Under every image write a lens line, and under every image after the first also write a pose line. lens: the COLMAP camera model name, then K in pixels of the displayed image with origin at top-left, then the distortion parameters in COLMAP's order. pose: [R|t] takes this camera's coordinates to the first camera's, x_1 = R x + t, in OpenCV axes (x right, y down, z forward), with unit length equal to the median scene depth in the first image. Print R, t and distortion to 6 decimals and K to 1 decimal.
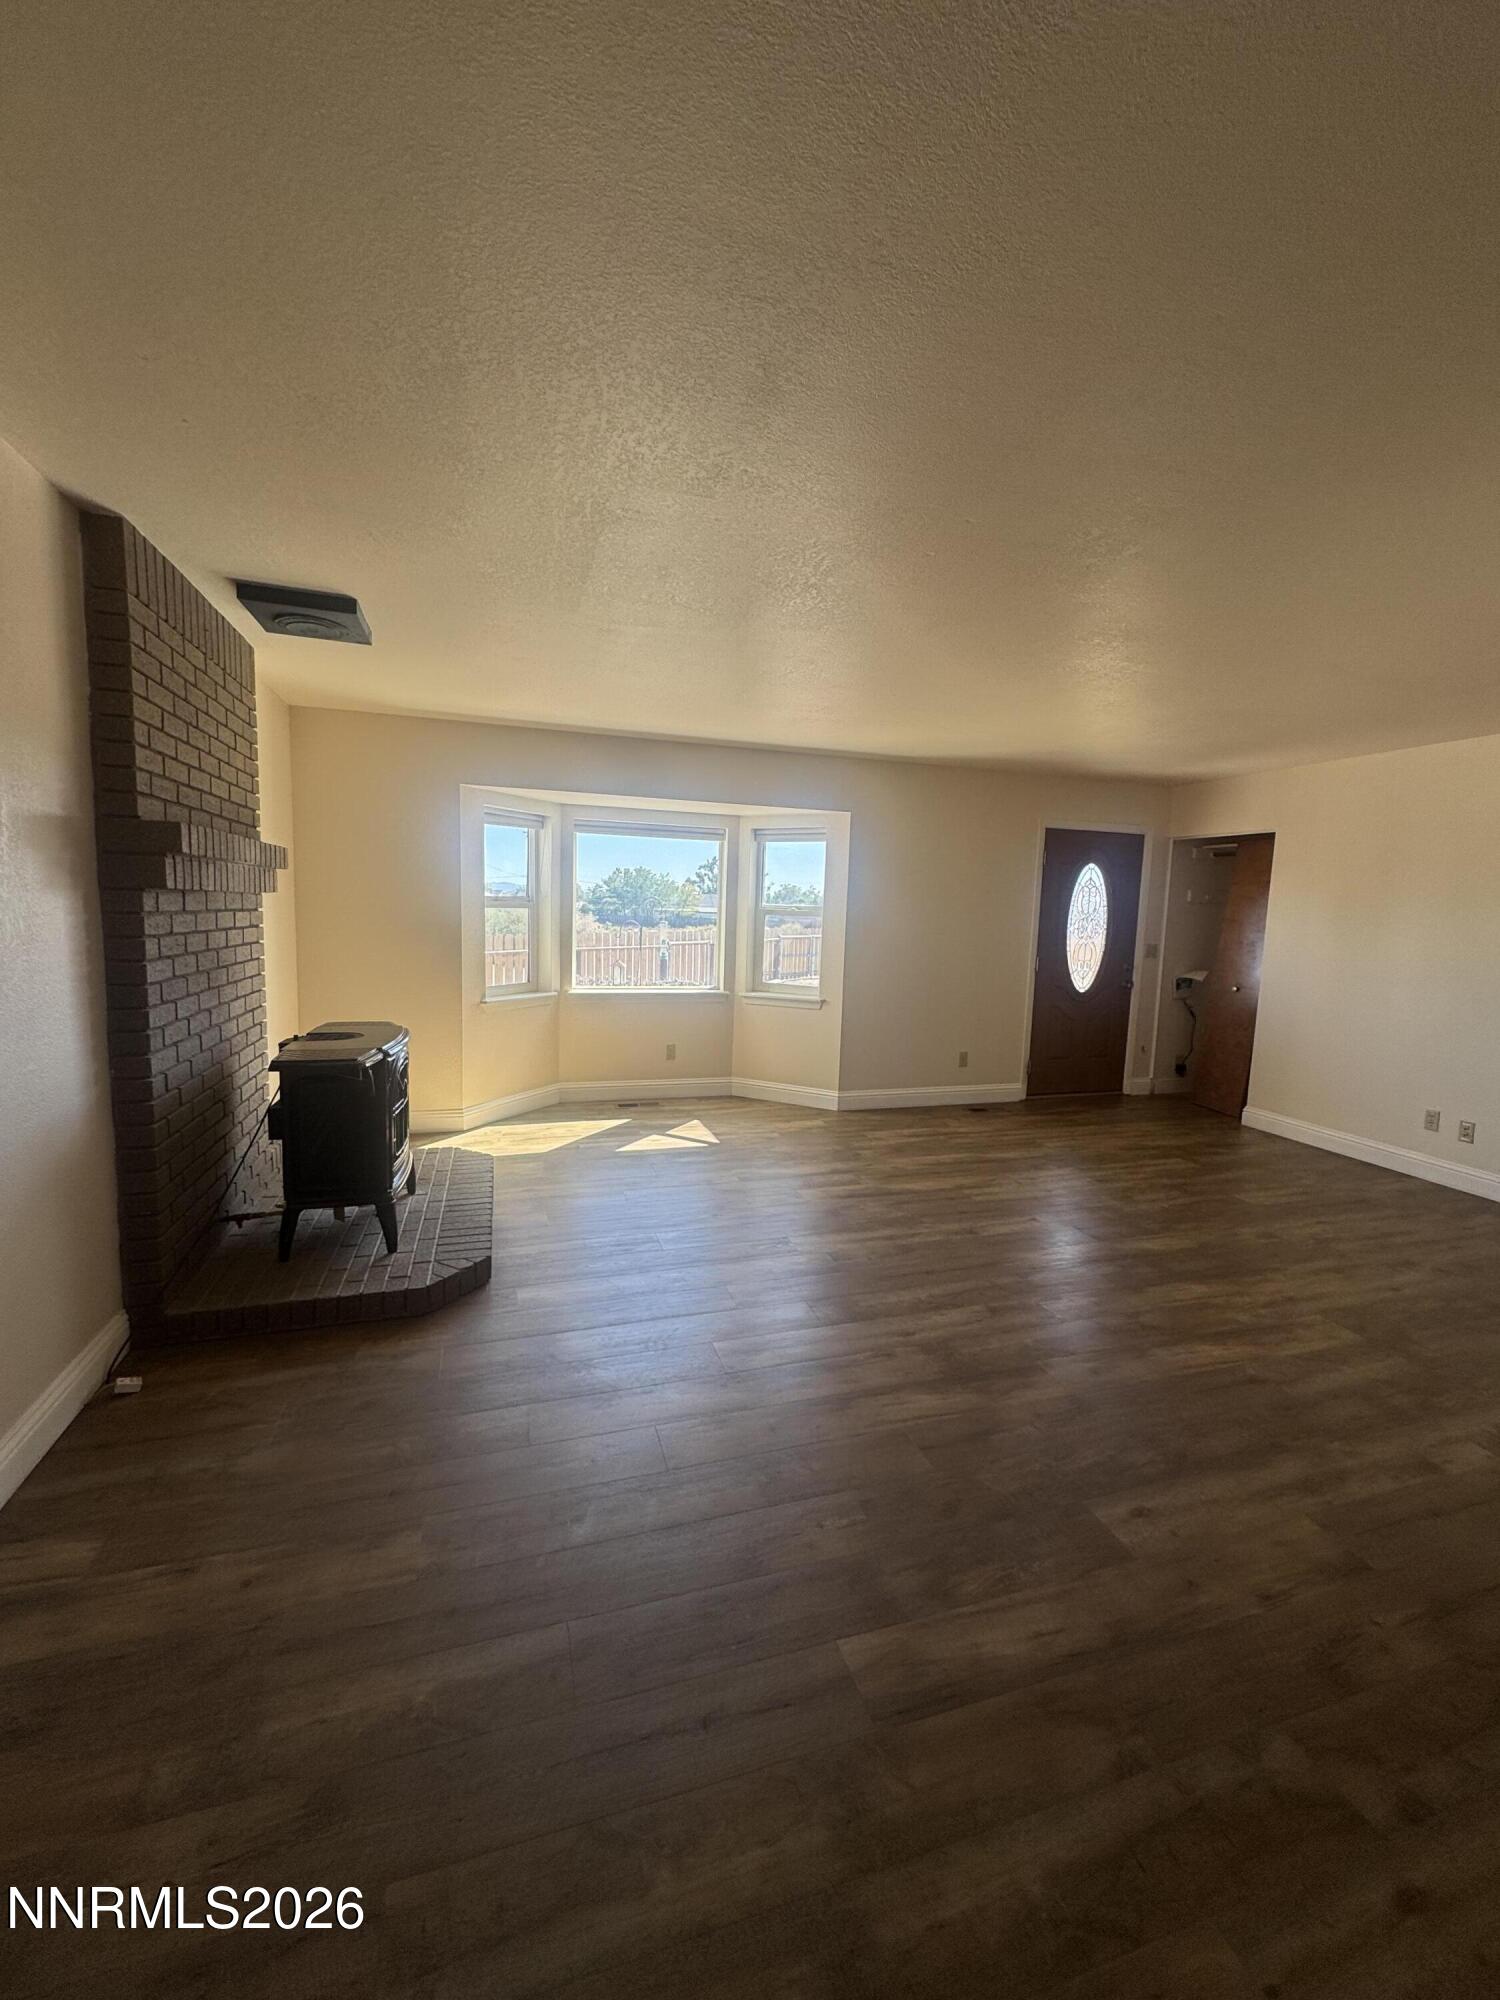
lens RADIAL K [[796.7, 0, 753.5], [0, 796.7, 991.3], [0, 0, 1]] dist [-0.002758, 0.000551]
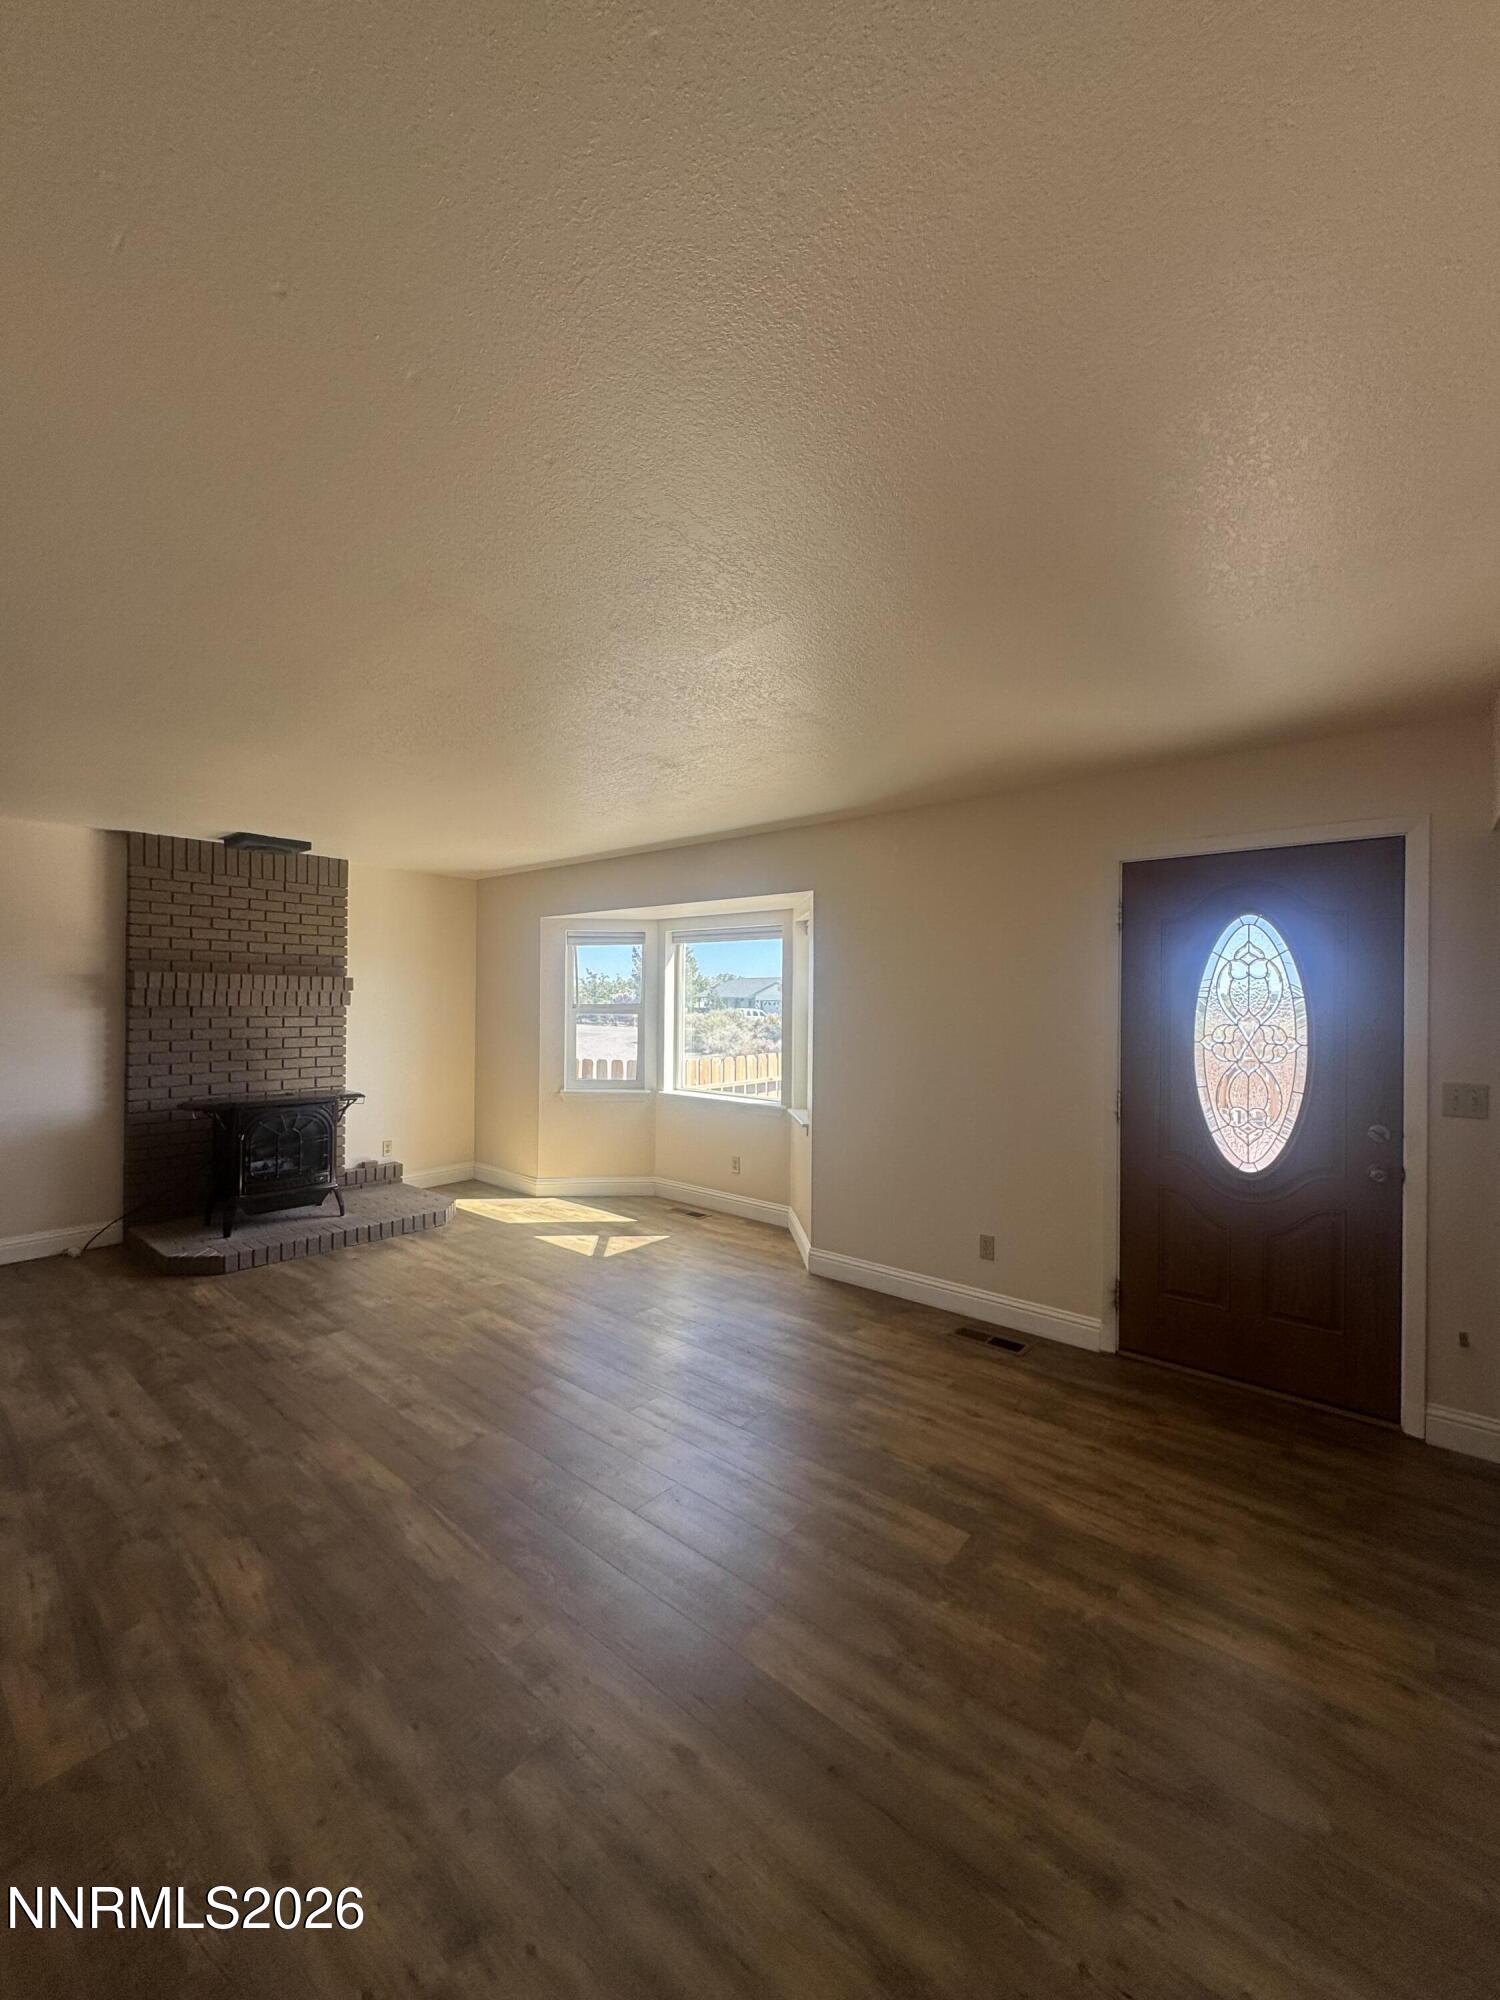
lens RADIAL K [[796.7, 0, 753.0], [0, 796.7, 994.5], [0, 0, 1]] dist [-0.002758, 0.000551]
pose [[0.536776, -0.030872, -0.843160, 0.774341], [-0.079930, 0.992975, -0.087243, -0.047280], [0.839930, 0.114224, 0.530538, 0.545689]]
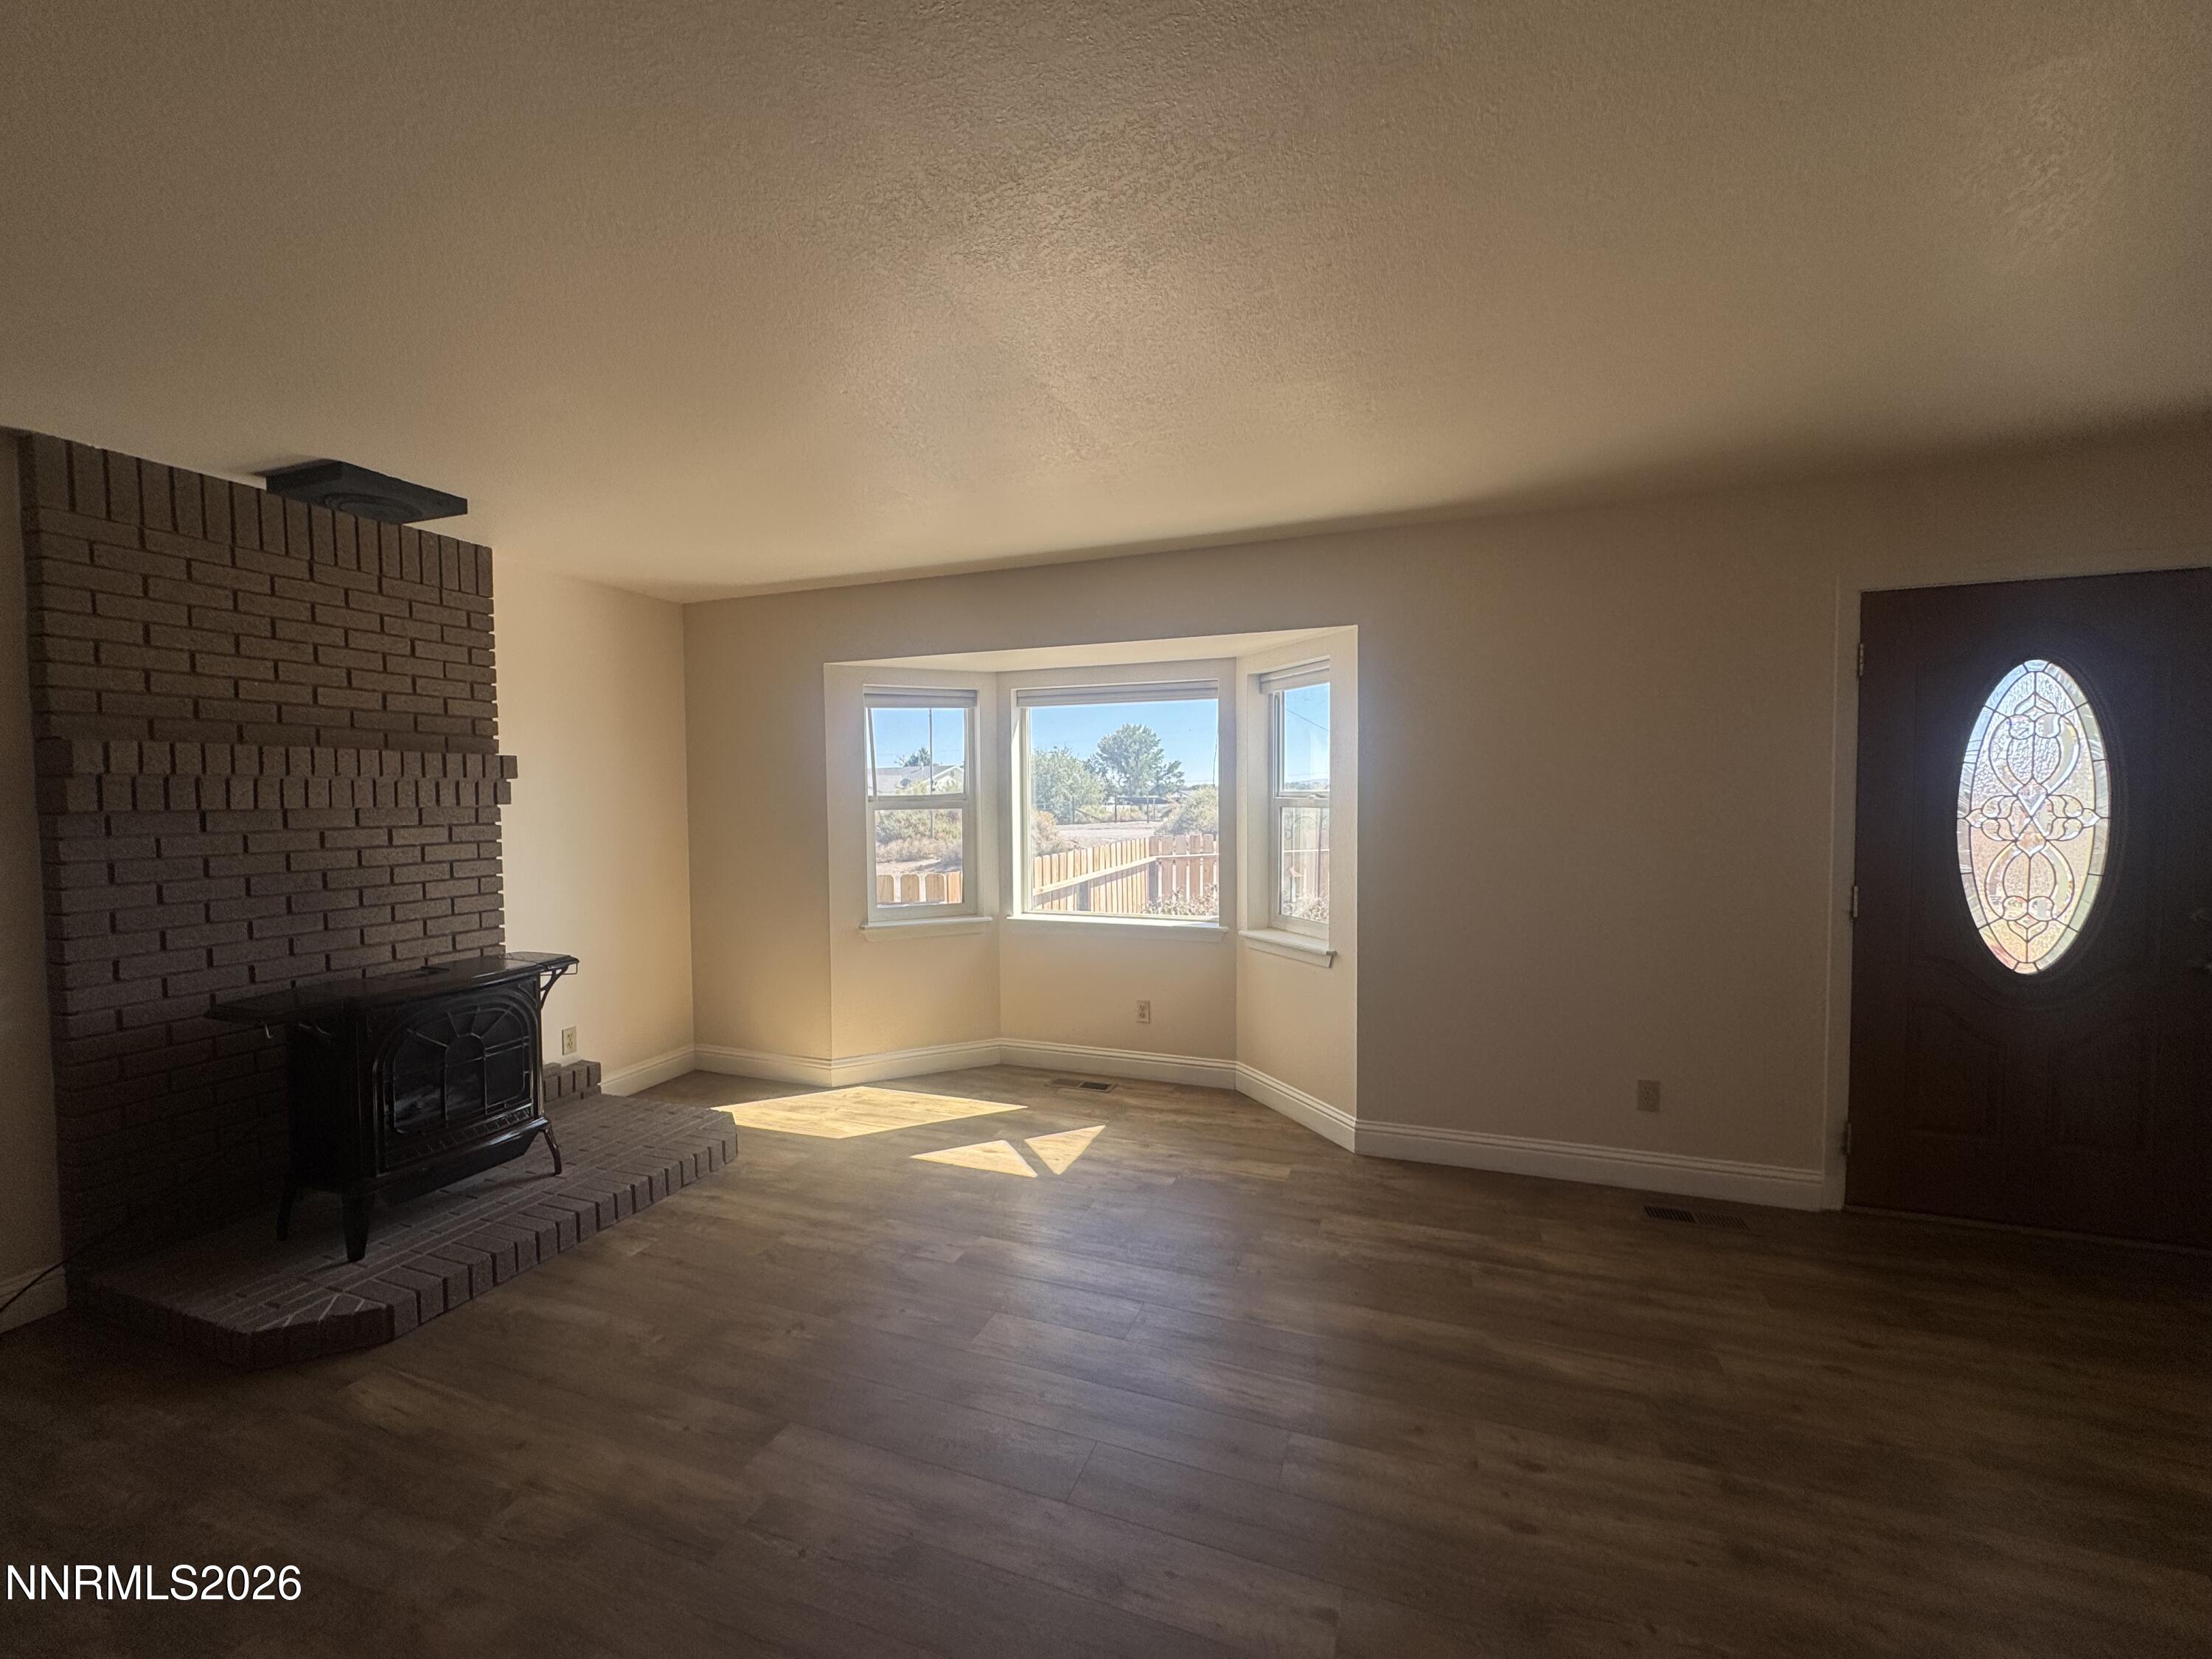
lens RADIAL K [[881.1, 0, 1102.1], [0, 881.1, 824.0], [0, 0, 1]] dist [-0.002758, 0.000551]
pose [[0.788816, -0.016631, -0.614404, 0.368176], [-0.030051, 0.997395, -0.065580, -0.036838], [0.613894, 0.070193, 0.786261, 0.409986]]
